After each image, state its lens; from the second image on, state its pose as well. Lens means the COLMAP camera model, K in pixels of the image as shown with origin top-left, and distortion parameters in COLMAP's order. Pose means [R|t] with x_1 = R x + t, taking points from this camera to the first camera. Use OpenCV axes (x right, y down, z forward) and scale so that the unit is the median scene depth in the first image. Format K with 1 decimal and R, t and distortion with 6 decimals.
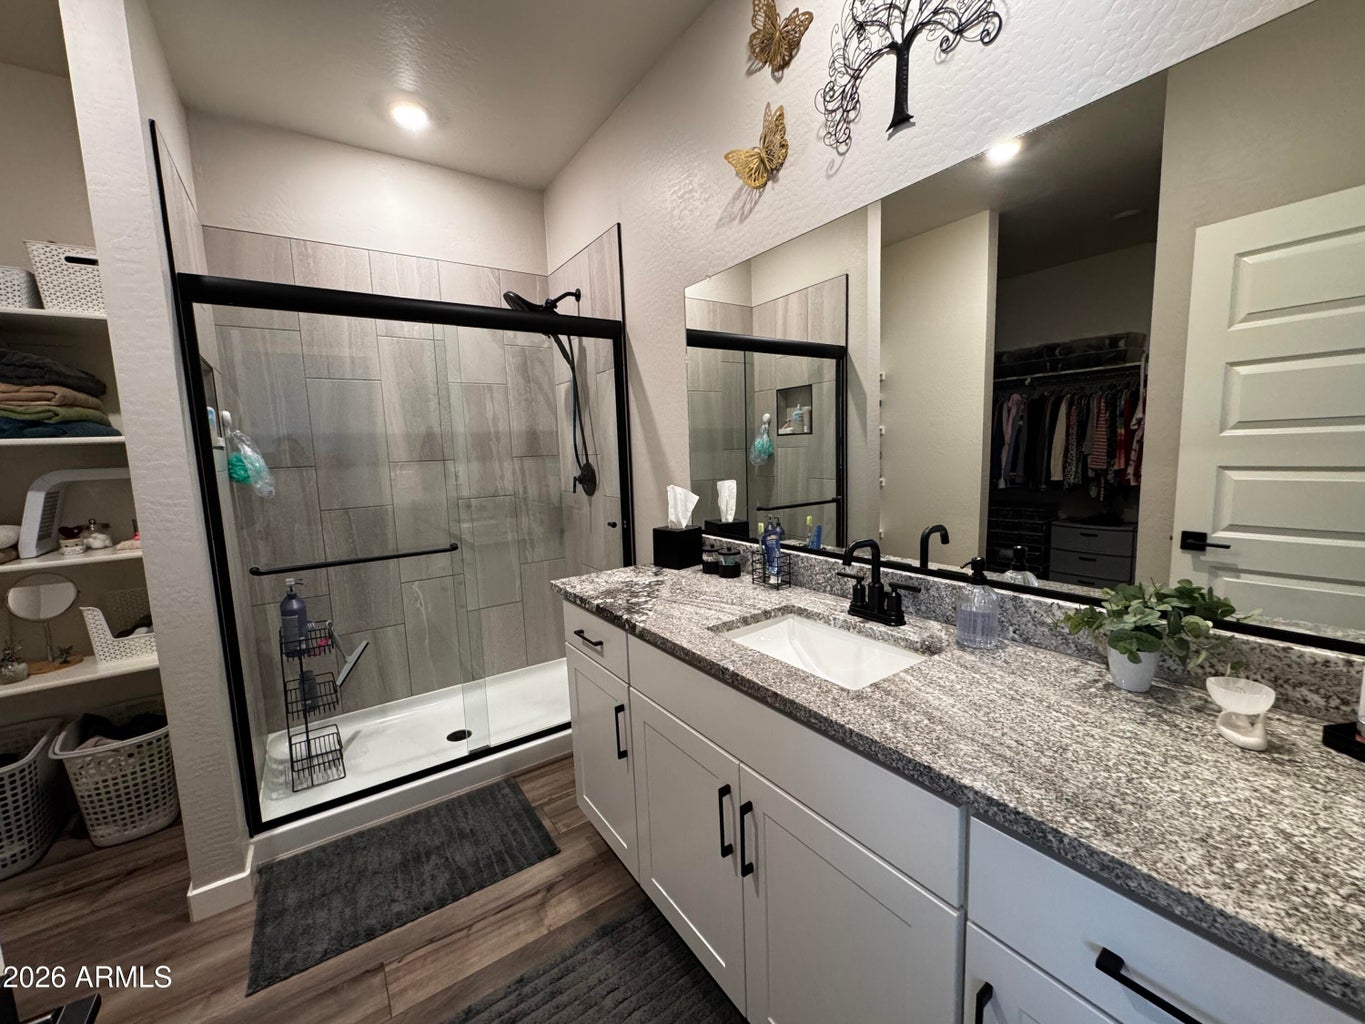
lens RADIAL K [[547.2, 0, 682.5], [0, 547.2, 512.0], [0, 0, 1]] dist [-0.000971, 0.000138]
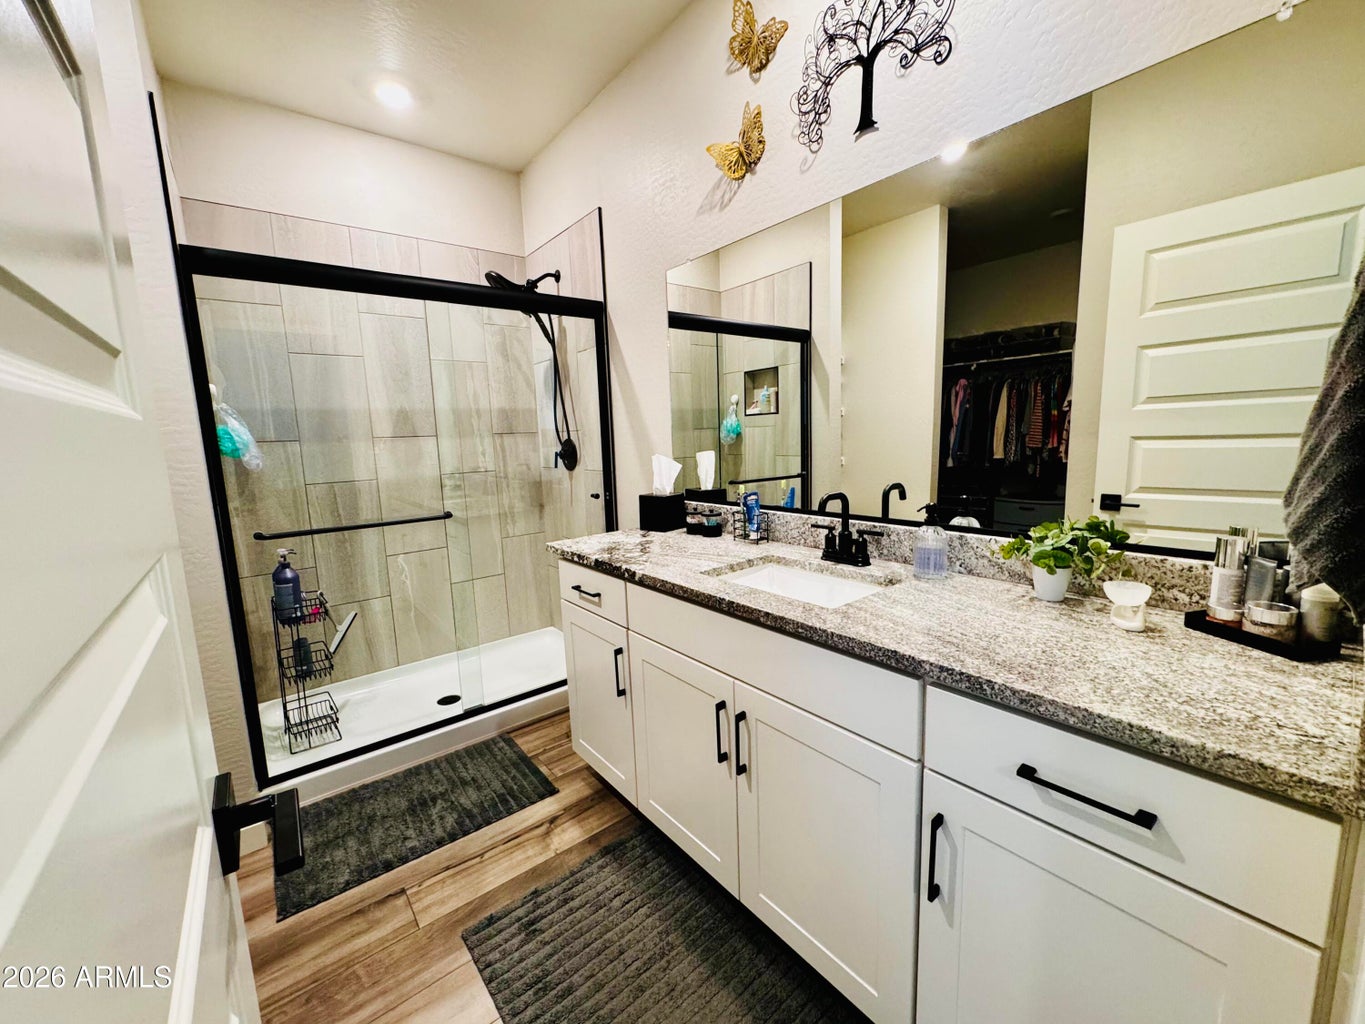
lens RADIAL K [[547.2, 0, 682.5], [0, 547.2, 512.0], [0, 0, 1]] dist [-0.000971, 0.000138]
pose [[0.997260, -0.010019, 0.073290, -0.057393], [0.008471, 0.999735, 0.021407, 0.048930], [-0.073485, -0.020728, 0.997081, -0.097331]]
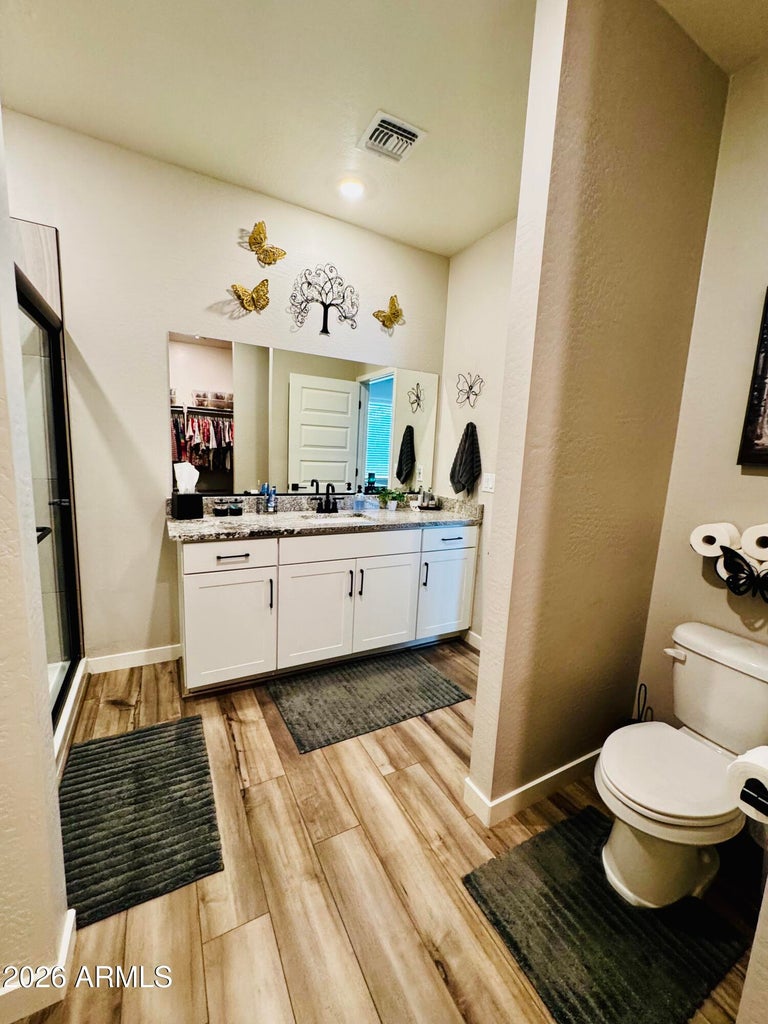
lens RADIAL K [[399.9, 0, 384.0], [0, 399.9, 512.0], [0, 0, 1]] dist [-0.002430, -0.000119]
pose [[0.112583, -0.106580, 0.987910, -1.263020], [0.065827, 0.992847, 0.099611, 0.007392], [-0.991459, 0.053817, 0.118793, 0.387602]]
